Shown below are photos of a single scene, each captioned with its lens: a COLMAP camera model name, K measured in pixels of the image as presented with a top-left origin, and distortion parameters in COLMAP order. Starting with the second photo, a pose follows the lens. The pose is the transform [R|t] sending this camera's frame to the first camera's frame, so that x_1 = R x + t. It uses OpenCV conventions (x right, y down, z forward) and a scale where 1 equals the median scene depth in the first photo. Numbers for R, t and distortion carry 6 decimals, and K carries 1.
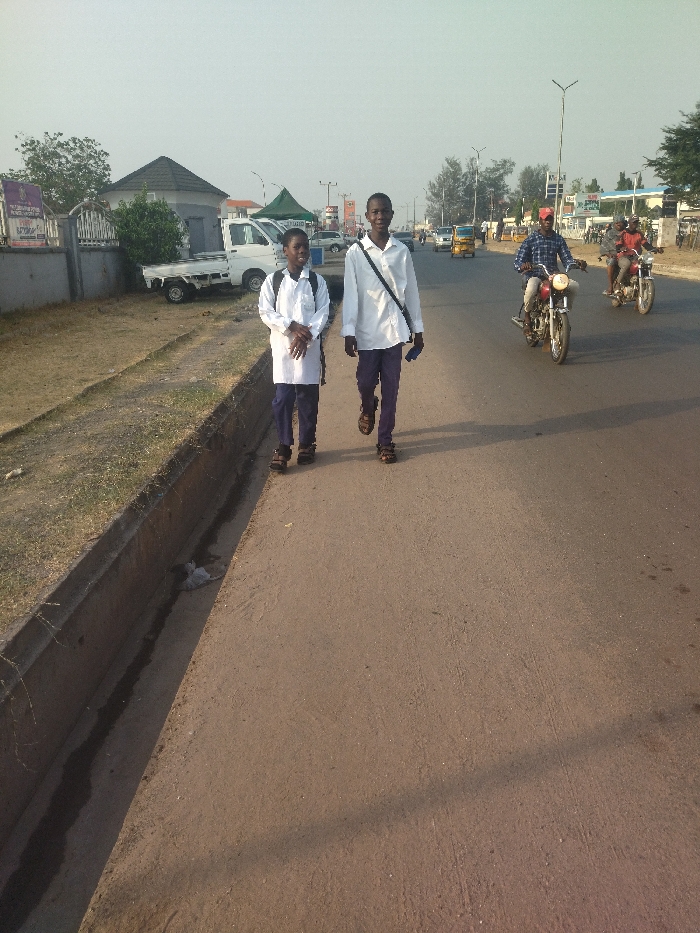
lens RADIAL K [[718.8, 0, 345.2], [0, 718.8, 496.6], [0, 0, 1]] dist [0.107074, -0.139977]
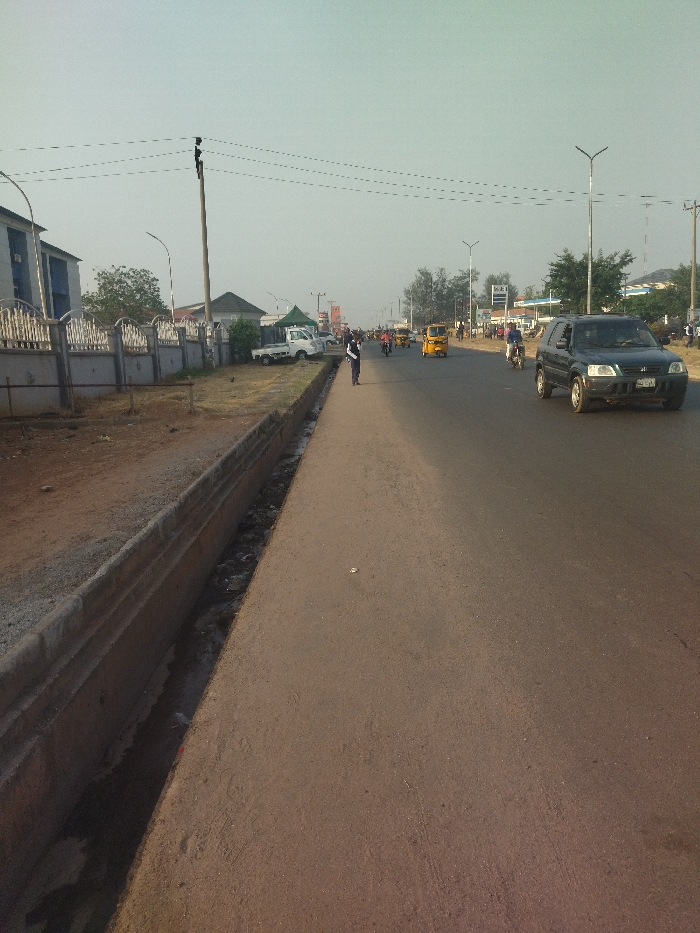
lens RADIAL K [[743.2, 0, 350.0], [0, 743.2, 466.5], [0, 0, 1]] dist [0.056499, -0.001175]
pose [[0.999535, -0.018302, 0.024388, -0.008228], [0.022134, 0.985625, -0.167493, 0.087260], [-0.020972, 0.167955, 0.985572, -0.245104]]
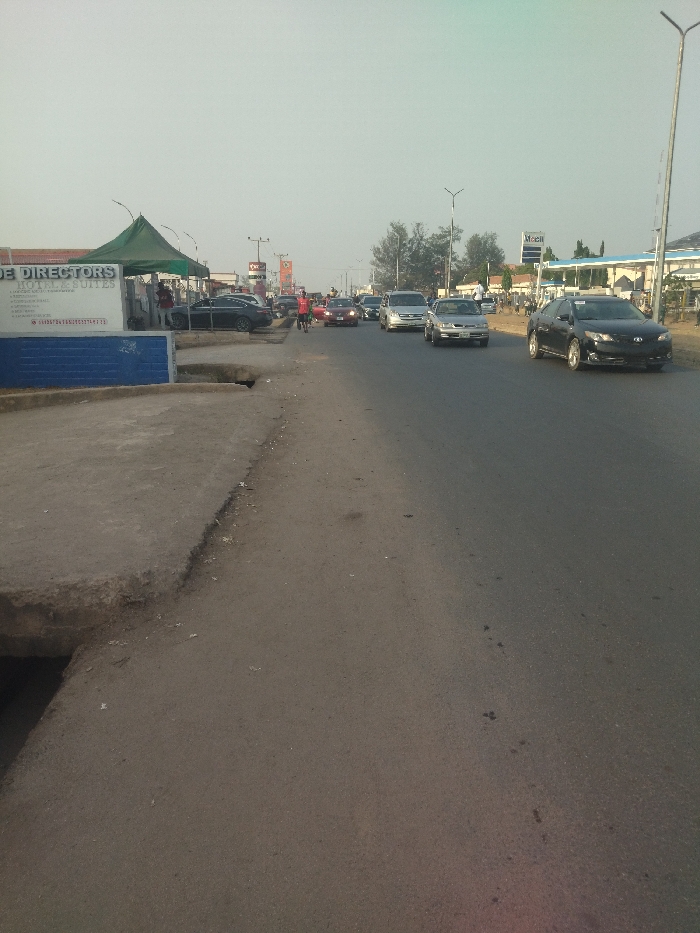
lens RADIAL K [[736.8, 0, 350.0], [0, 736.8, 466.5], [0, 0, 1]] dist [0.095933, 0.000768]
pose [[0.996349, 0.003942, 0.085286, 0.012699], [0.006511, 0.992517, -0.121931, -0.090695], [-0.085129, 0.122041, 0.988868, 0.246398]]
